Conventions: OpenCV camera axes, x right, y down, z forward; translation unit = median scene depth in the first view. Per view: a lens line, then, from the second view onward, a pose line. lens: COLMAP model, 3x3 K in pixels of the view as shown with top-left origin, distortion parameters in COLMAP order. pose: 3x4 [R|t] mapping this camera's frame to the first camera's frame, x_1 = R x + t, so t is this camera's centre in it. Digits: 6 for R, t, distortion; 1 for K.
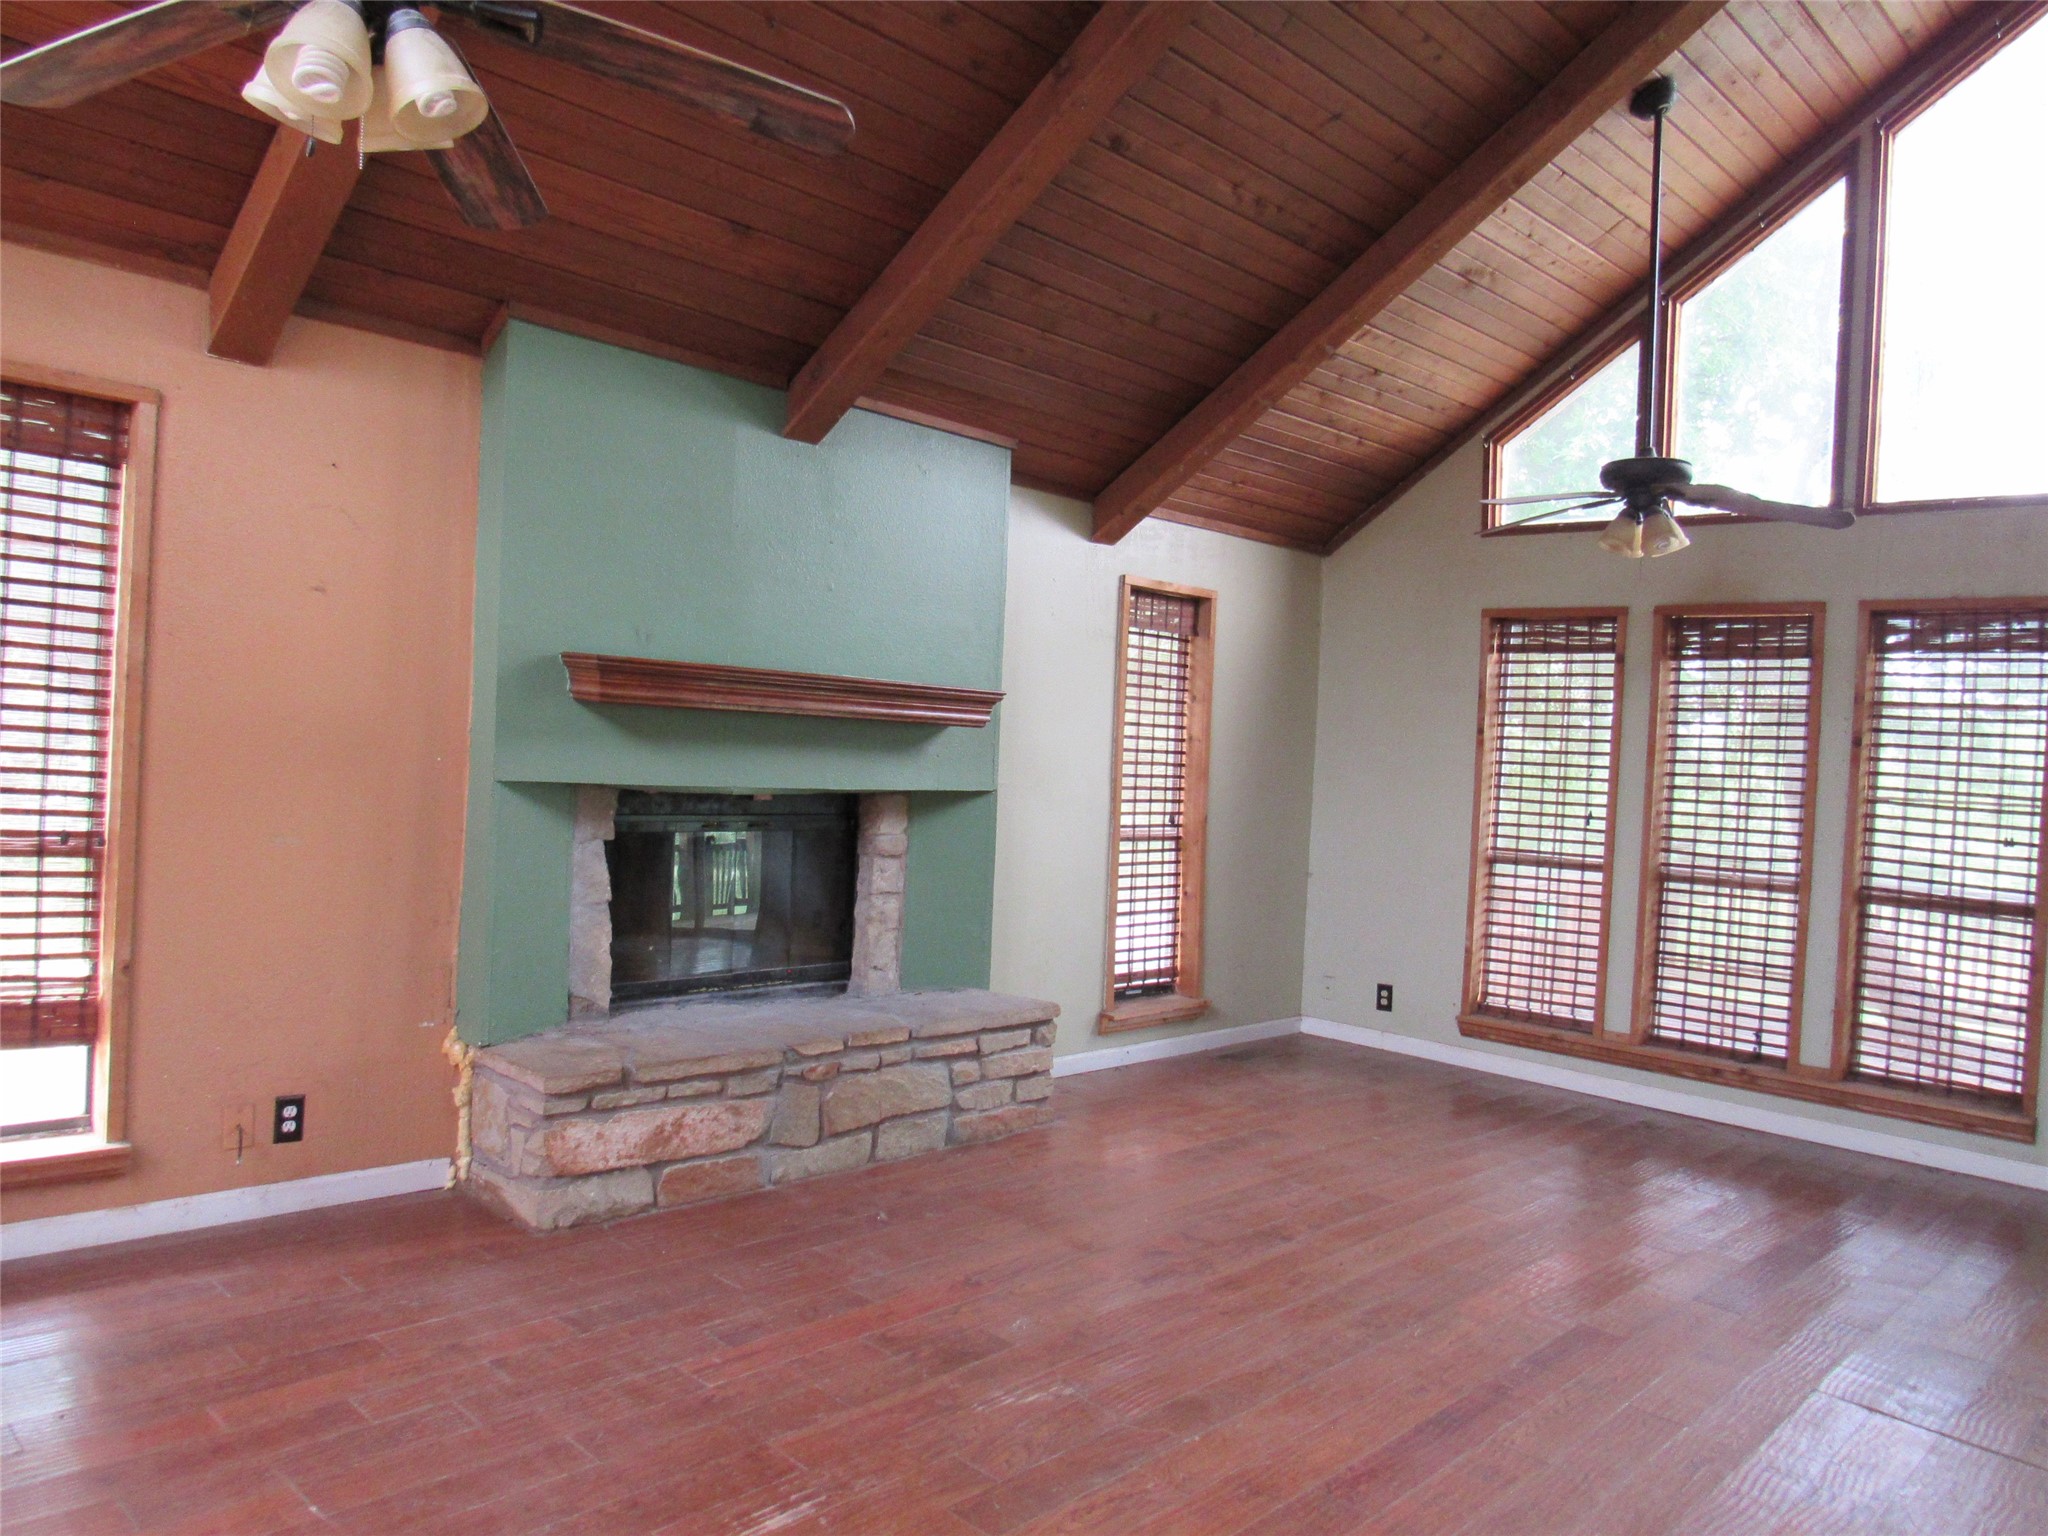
lens RADIAL K [[1438.5, 0, 1015.6], [0, 1438.5, 773.7], [0, 0, 1]] dist [-0.033186, -0.000965]
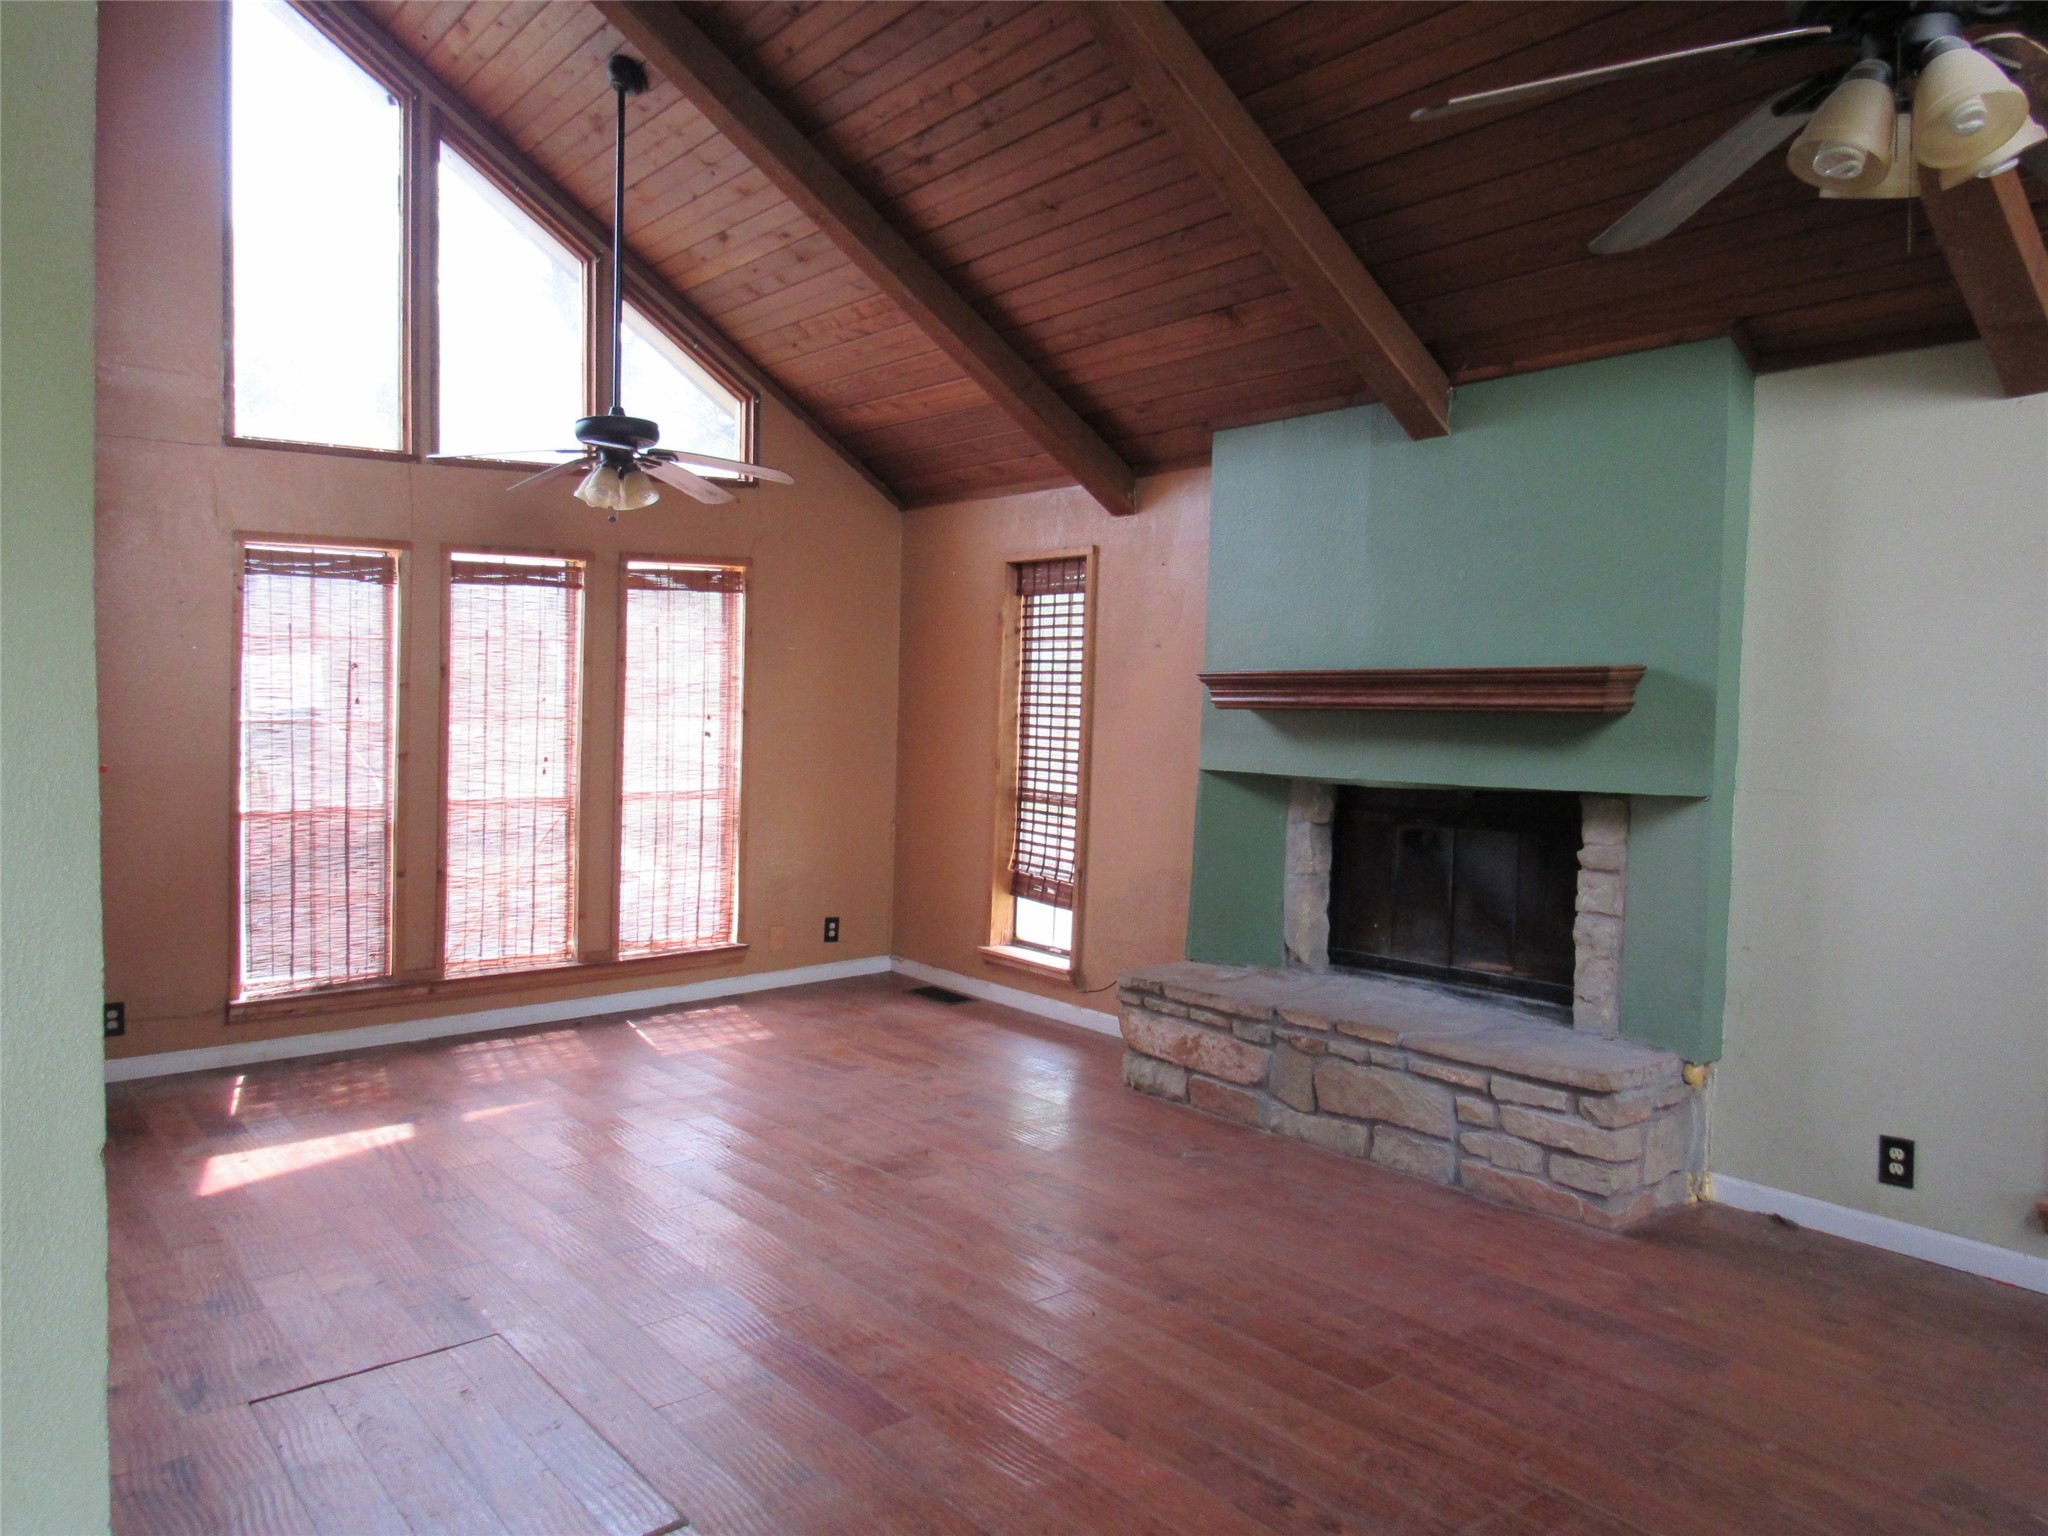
lens RADIAL K [[1438.5, 0, 1016.1], [0, 1438.5, 759.8], [0, 0, 1]] dist [-0.033186, -0.000965]
pose [[-0.119371, -0.018455, -0.992678, 0.917838], [-0.036446, 0.999235, -0.014194, 0.019517], [0.992181, 0.034485, -0.119953, 0.876549]]
